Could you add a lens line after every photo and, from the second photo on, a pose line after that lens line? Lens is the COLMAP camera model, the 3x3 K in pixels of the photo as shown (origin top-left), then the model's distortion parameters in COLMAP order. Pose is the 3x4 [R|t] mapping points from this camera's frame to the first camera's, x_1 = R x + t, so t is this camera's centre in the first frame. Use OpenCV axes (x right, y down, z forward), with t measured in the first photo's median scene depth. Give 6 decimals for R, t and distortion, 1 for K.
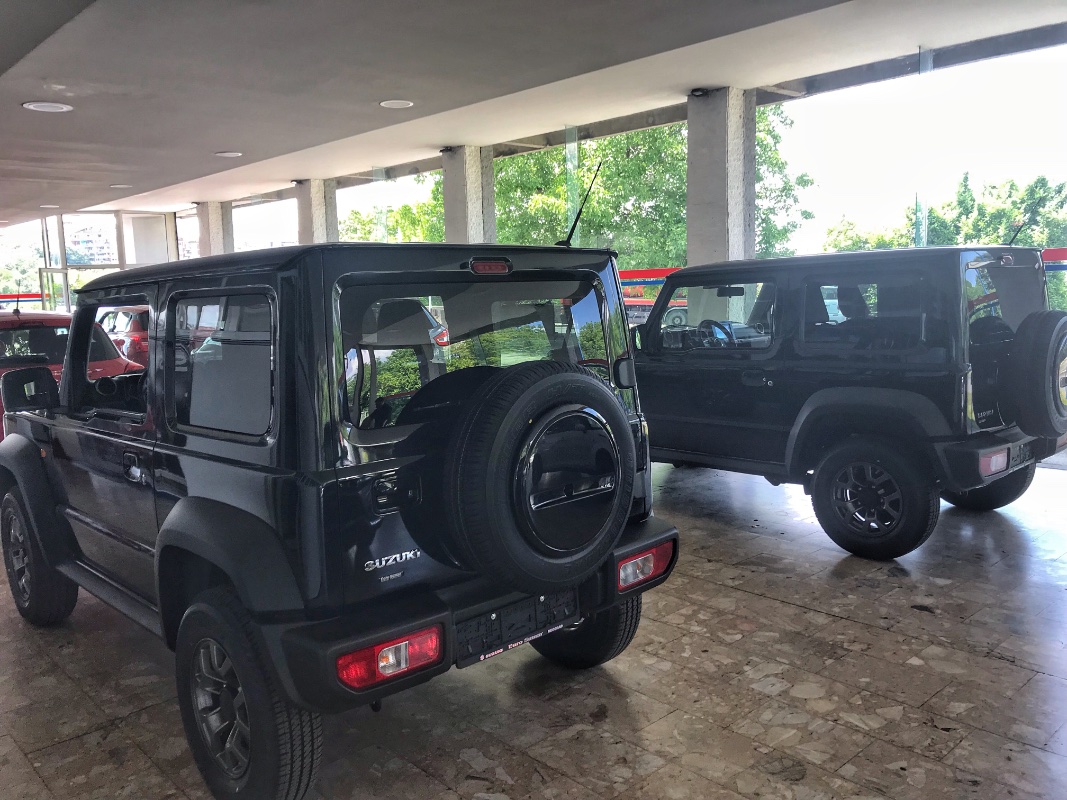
lens RADIAL K [[899.9, 0, 537.9], [0, 899.9, 400.1], [0, 0, 1]] dist [0.005627, 0.004795]
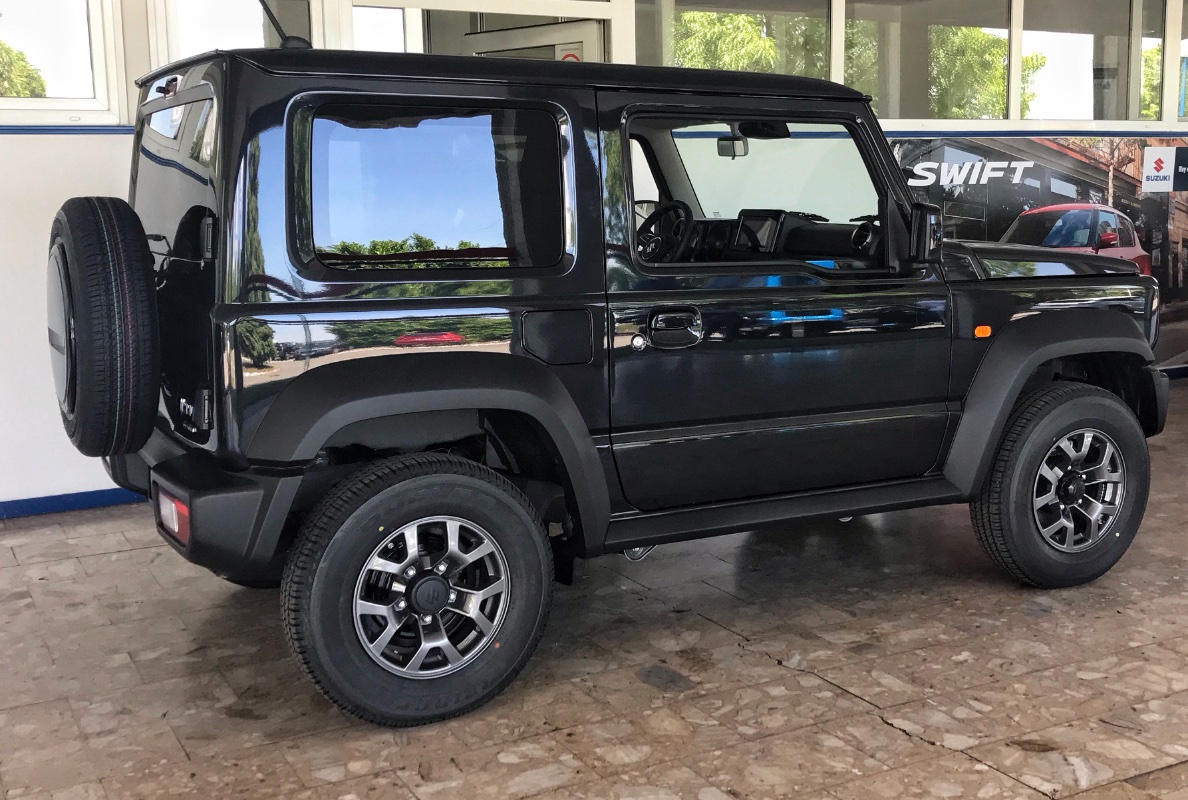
lens RADIAL K [[1416.8, 0, 604.0], [0, 1416.8, 397.7], [0, 0, 1]] dist [0.038789, 0.000000]
pose [[-0.274466, 0.190323, -0.942574, 1.050978], [-0.098730, 0.969460, 0.224501, -0.186258], [0.956515, 0.154678, -0.247293, 1.574795]]
